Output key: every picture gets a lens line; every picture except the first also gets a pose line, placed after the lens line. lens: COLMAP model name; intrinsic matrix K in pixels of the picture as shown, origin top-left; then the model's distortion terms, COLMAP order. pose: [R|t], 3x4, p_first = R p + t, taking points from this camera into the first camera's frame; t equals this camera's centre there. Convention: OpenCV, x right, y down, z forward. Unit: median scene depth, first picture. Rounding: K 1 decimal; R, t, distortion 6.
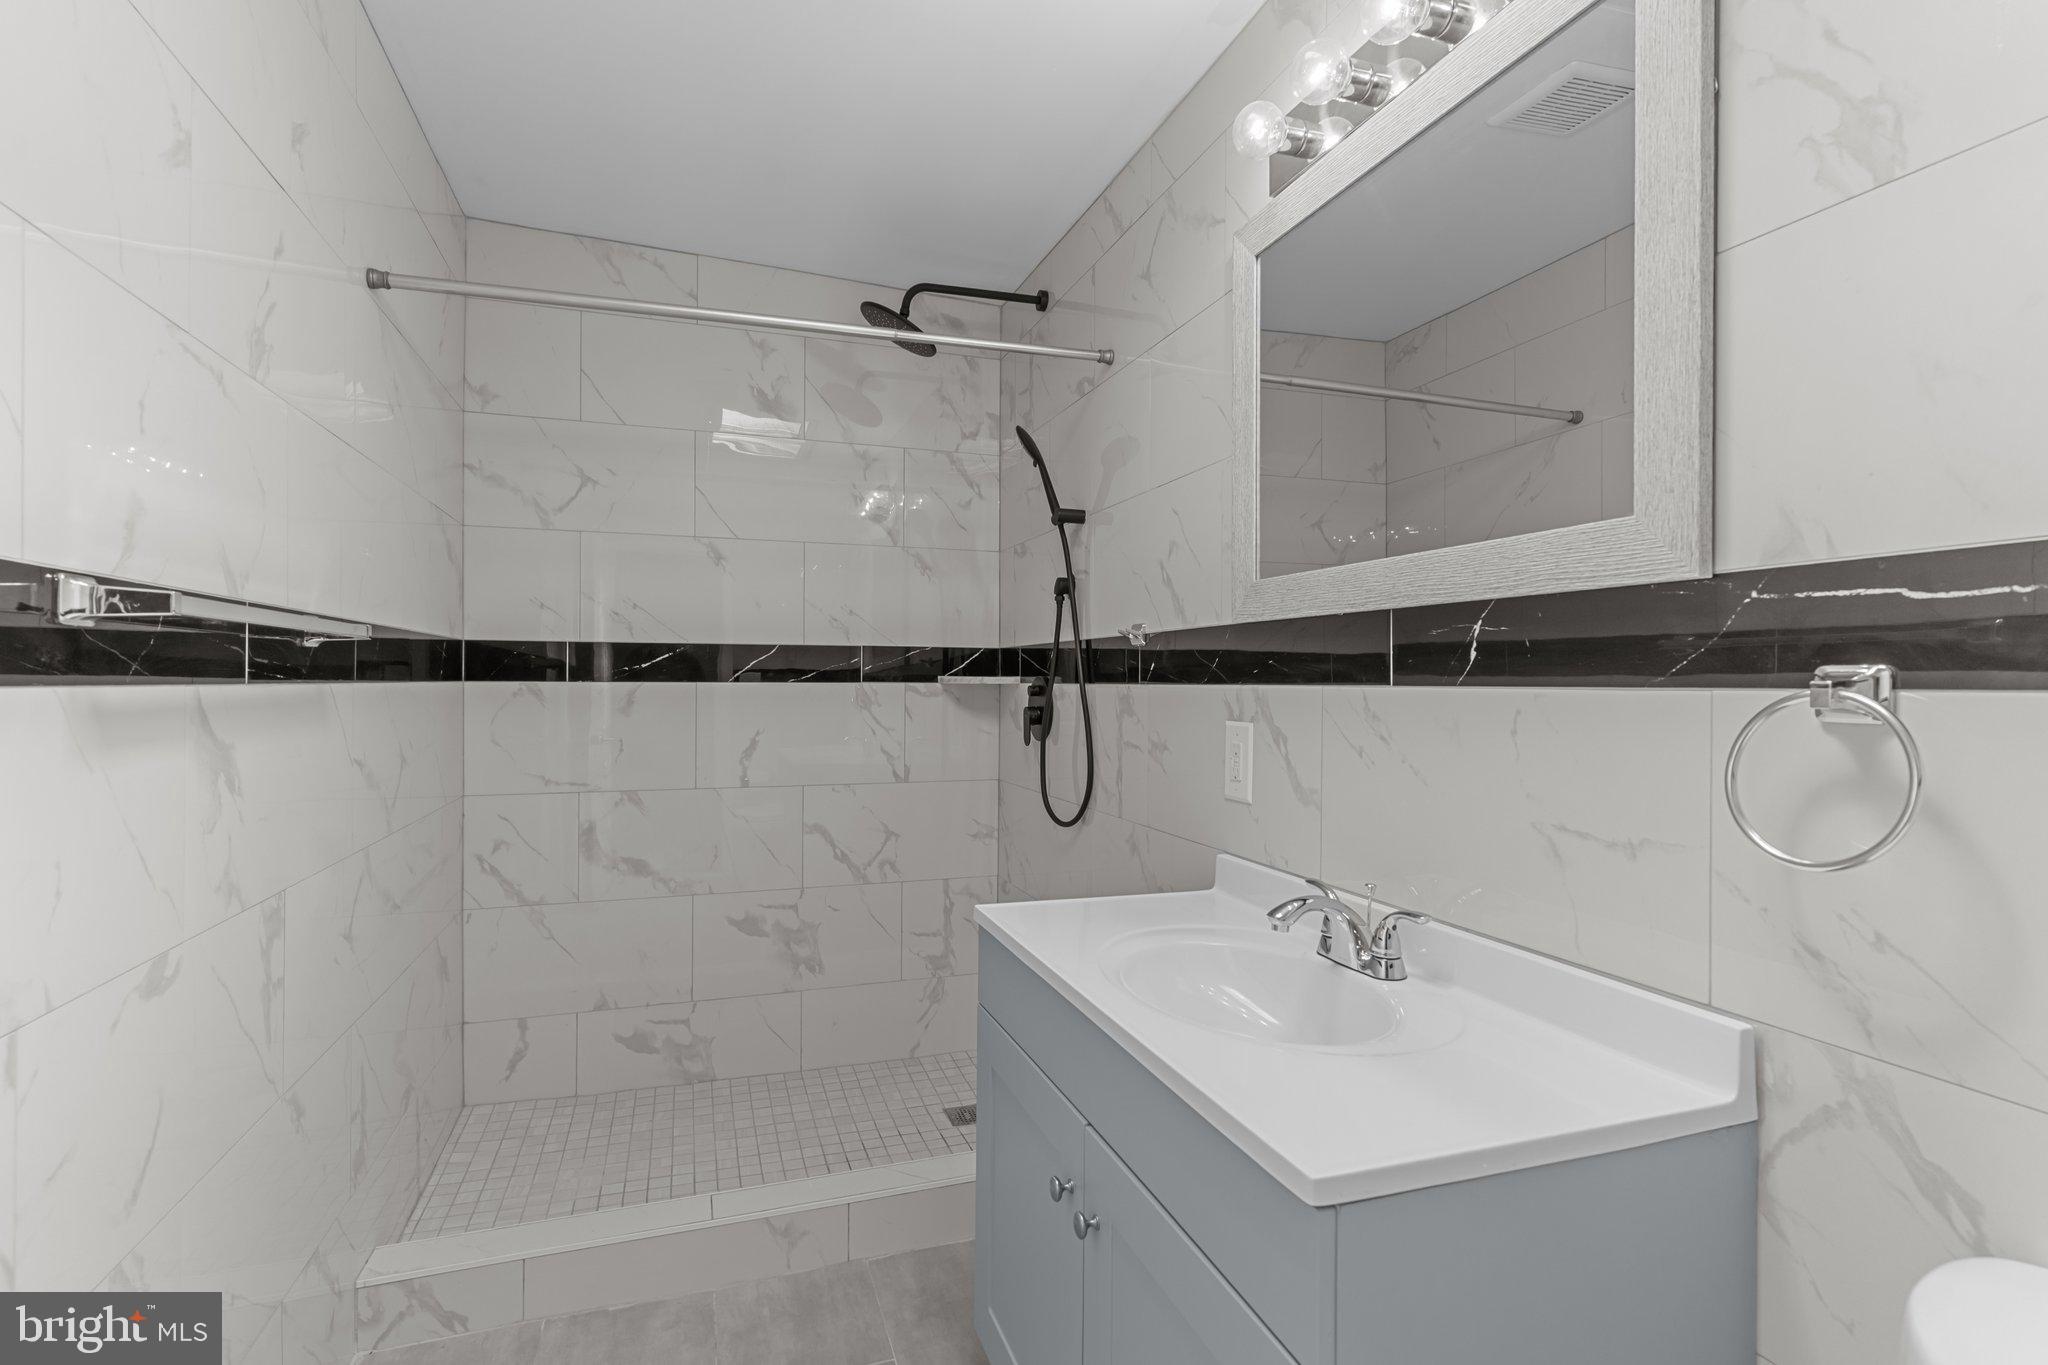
lens RADIAL K [[975.7, 0, 1026.7], [0, 975.7, 693.7], [0, 0, 1]] dist [0.003565, -0.001978]
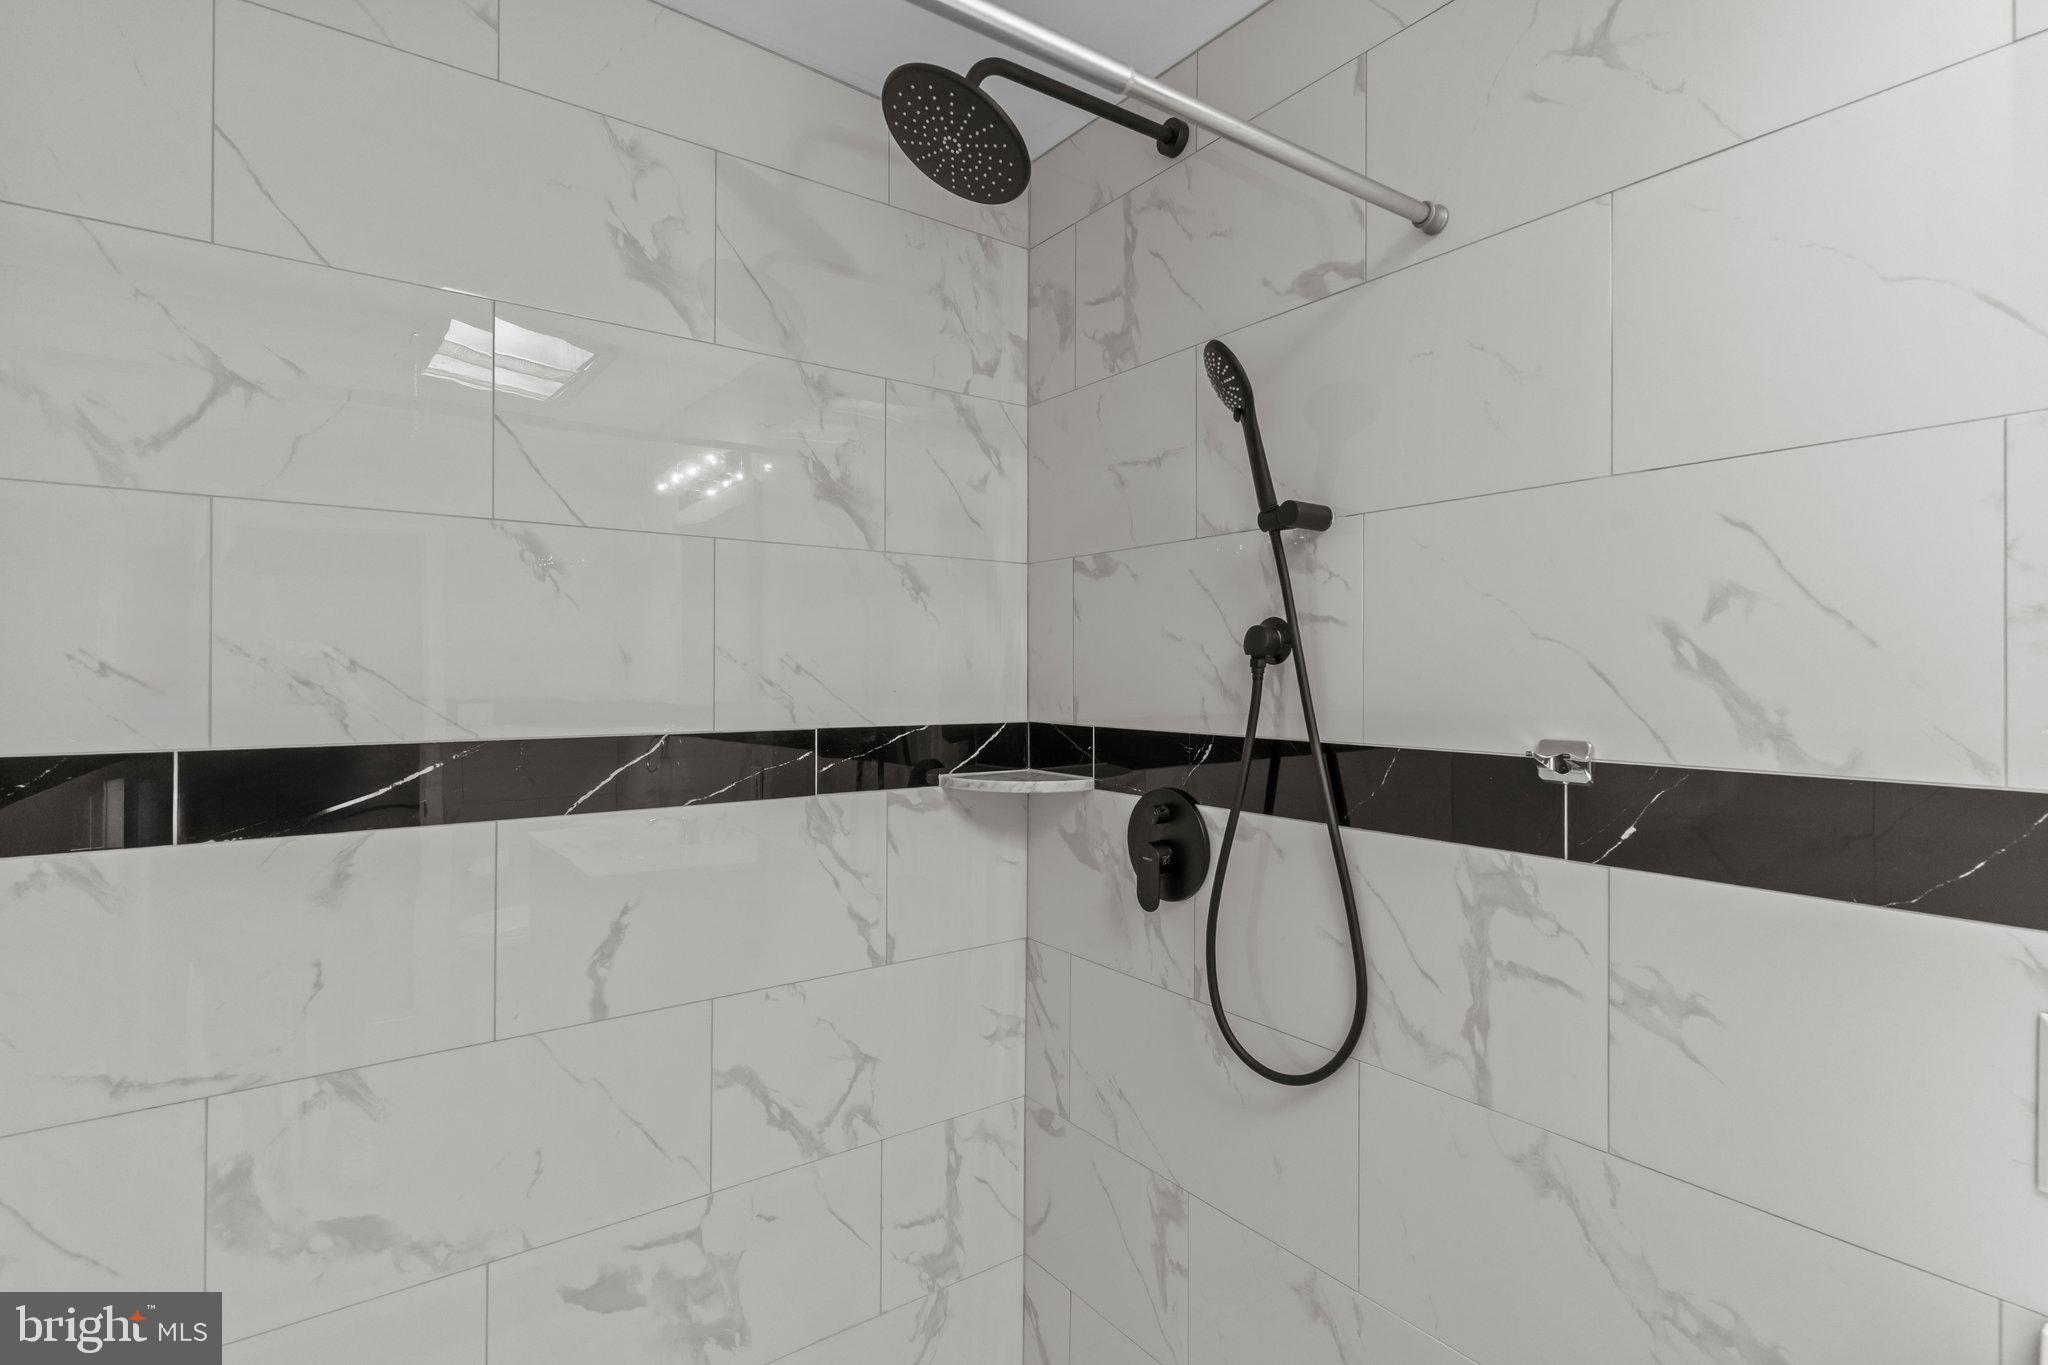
lens RADIAL K [[975.7, 0, 1023.7], [0, 975.7, 676.6], [0, 0, 1]] dist [0.003565, -0.001978]
pose [[0.956797, -0.002400, 0.290748, -0.224068], [0.004767, 0.999961, -0.007435, -0.076181], [-0.290719, 0.008500, 0.956771, 0.451171]]
